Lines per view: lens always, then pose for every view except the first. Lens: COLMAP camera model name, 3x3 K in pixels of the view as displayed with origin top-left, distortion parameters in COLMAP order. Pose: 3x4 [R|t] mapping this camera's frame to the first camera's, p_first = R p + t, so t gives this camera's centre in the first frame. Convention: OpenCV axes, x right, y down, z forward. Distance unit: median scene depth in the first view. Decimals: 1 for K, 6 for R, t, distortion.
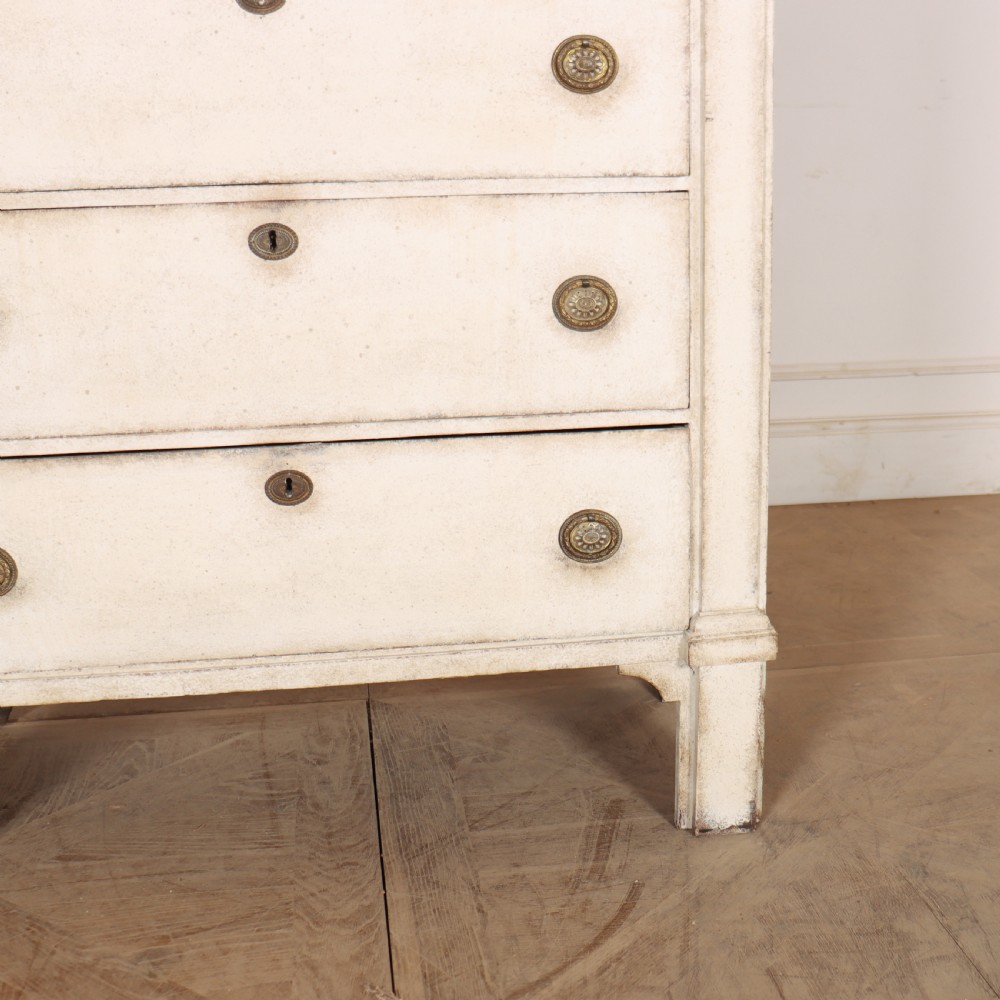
lens RADIAL K [[1476.5, 0, 604.7], [0, 1476.5, 588.1], [0, 0, 1]] dist [-0.179130, 0.145631]
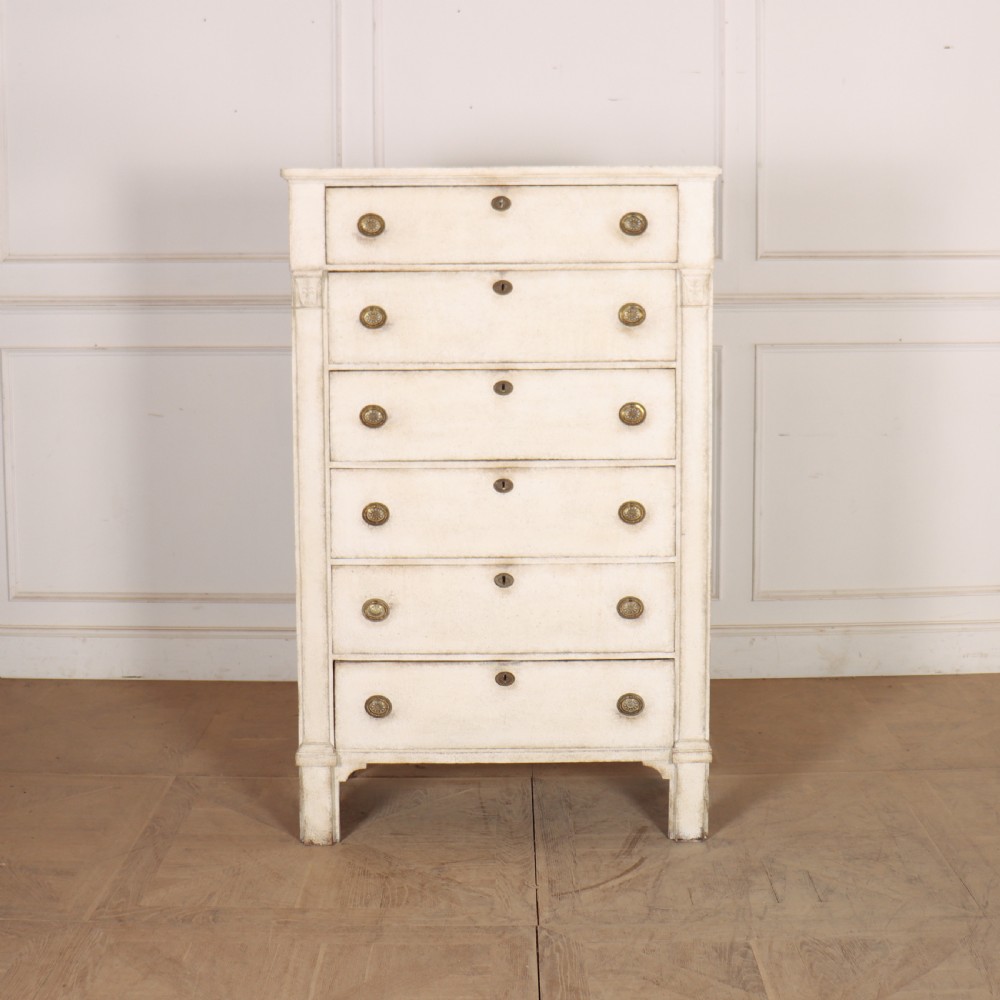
lens RADIAL K [[1624.3, 0, 519.2], [0, 1624.3, 434.9], [0, 0, 1]] dist [-0.181313, 0.307888]
pose [[0.984788, 0.023923, -0.172104, 0.259533], [-0.052822, 0.984819, -0.165353, -0.024823], [0.165536, 0.171928, 0.971102, -1.671862]]
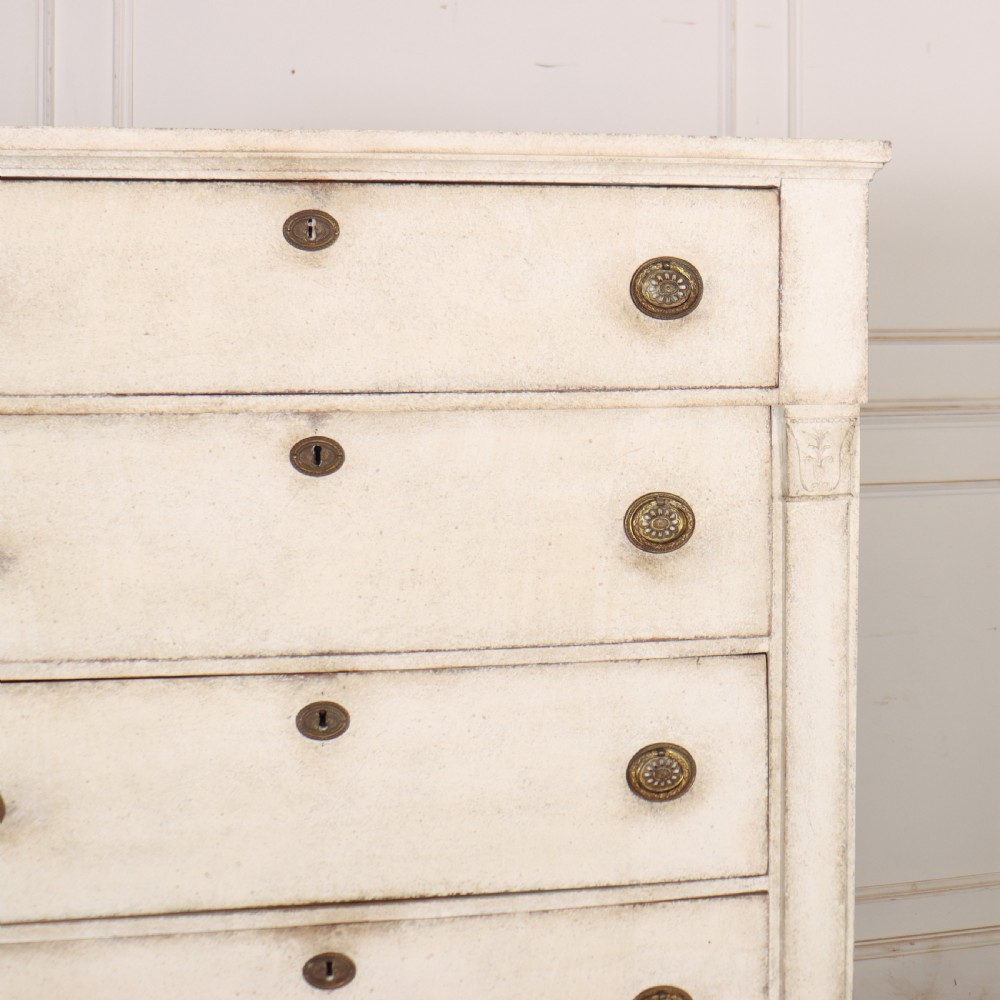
lens RADIAL K [[1507.2, 0, 715.7], [0, 1507.2, 367.4], [0, 0, 1]] dist [-0.189565, 0.173481]
pose [[0.999277, 0.011012, 0.036388, -0.017039], [-0.001922, 0.970538, -0.240942, -0.527570], [-0.037969, 0.240698, 0.969857, -0.063066]]
